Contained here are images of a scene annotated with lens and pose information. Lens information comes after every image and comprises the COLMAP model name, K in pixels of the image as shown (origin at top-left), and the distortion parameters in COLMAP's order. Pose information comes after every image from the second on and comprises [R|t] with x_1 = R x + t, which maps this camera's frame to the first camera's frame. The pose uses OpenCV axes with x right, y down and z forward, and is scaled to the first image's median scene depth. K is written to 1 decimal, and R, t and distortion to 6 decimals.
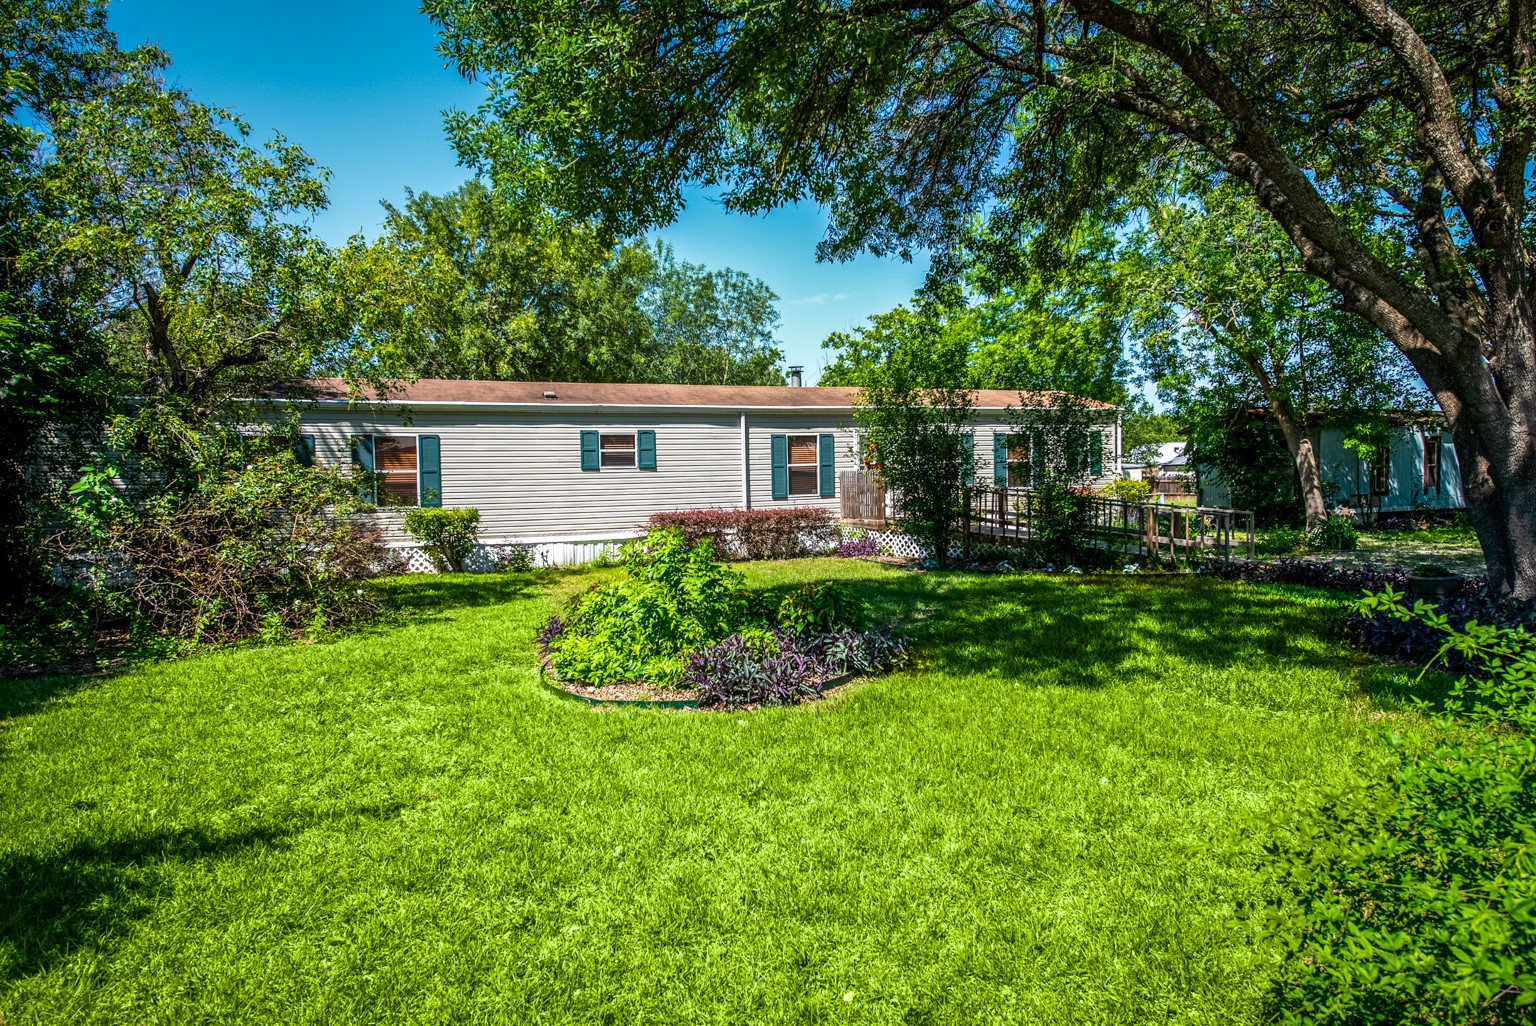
lens RADIAL K [[997.7, 0, 768.0], [0, 997.7, 513.0], [0, 0, 1]] dist [0.382812, 0.000095]
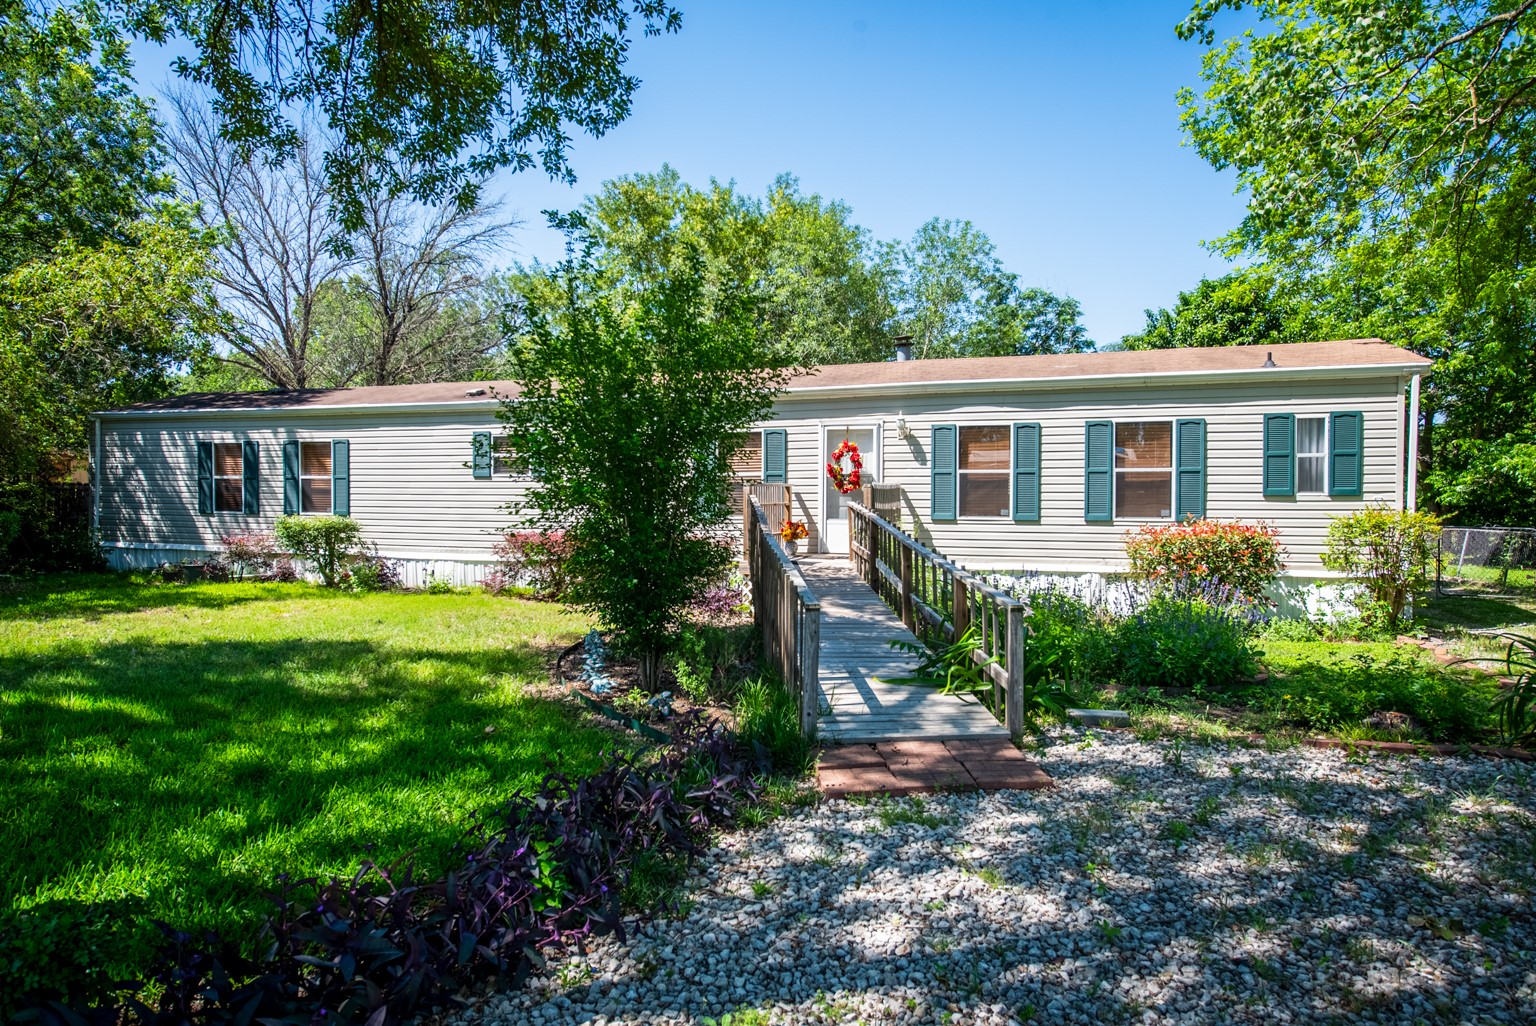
lens RADIAL K [[997.7, 0, 768.0], [0, 997.7, 513.0], [0, 0, 1]] dist [0.382812, 0.000095]
pose [[0.582480, 0.045487, -0.811572, 0.670020], [-0.040919, 0.998808, 0.026613, -0.046225], [0.811815, 0.017707, 0.583647, 0.697582]]
